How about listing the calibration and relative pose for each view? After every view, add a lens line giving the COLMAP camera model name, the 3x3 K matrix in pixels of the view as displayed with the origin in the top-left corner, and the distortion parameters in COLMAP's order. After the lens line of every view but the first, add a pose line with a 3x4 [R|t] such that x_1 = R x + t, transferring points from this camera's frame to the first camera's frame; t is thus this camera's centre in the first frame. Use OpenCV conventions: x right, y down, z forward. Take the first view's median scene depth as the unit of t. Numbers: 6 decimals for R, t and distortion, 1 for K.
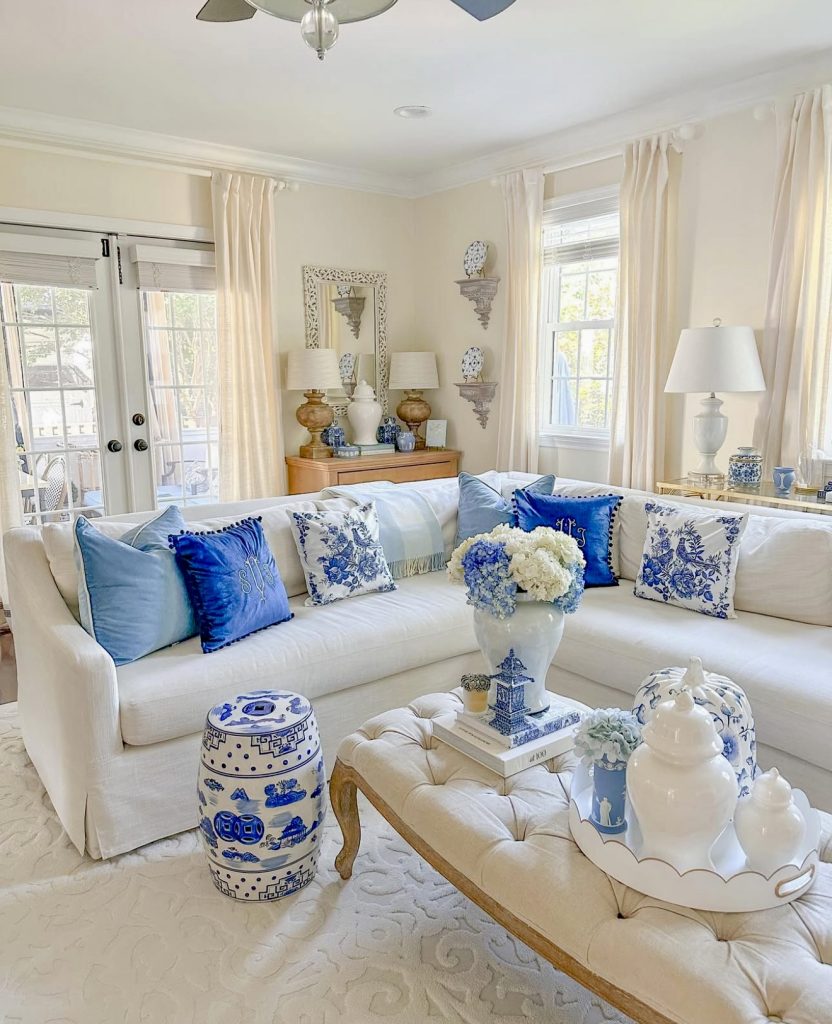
lens RADIAL K [[775.4, 0, 416.0], [0, 775.4, 512.0], [0, 0, 1]] dist [0.070283, -0.136382]
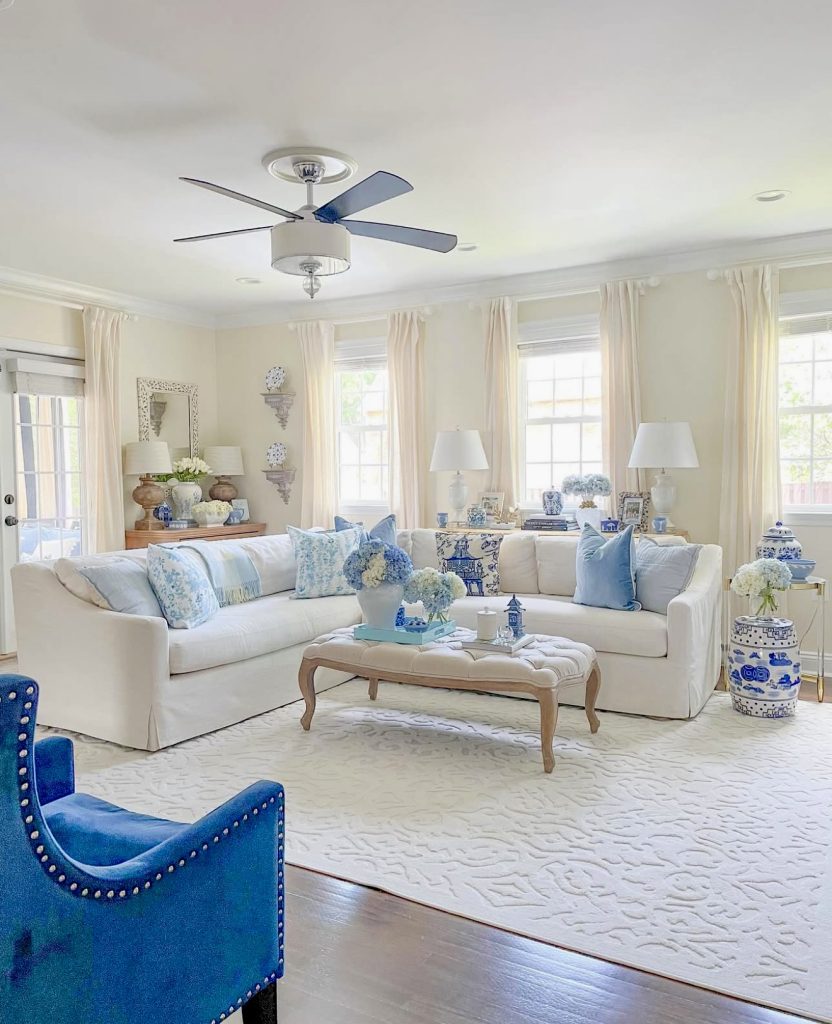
lens RADIAL K [[820.5, 0, 416.0], [0, 820.5, 512.0], [0, 0, 1]] dist [0.000073, -0.001274]
pose [[0.924308, -0.018545, 0.381197, -0.245154], [0.070172, 0.990048, -0.121984, 0.092540], [-0.375141, 0.139501, 0.916411, -0.353364]]
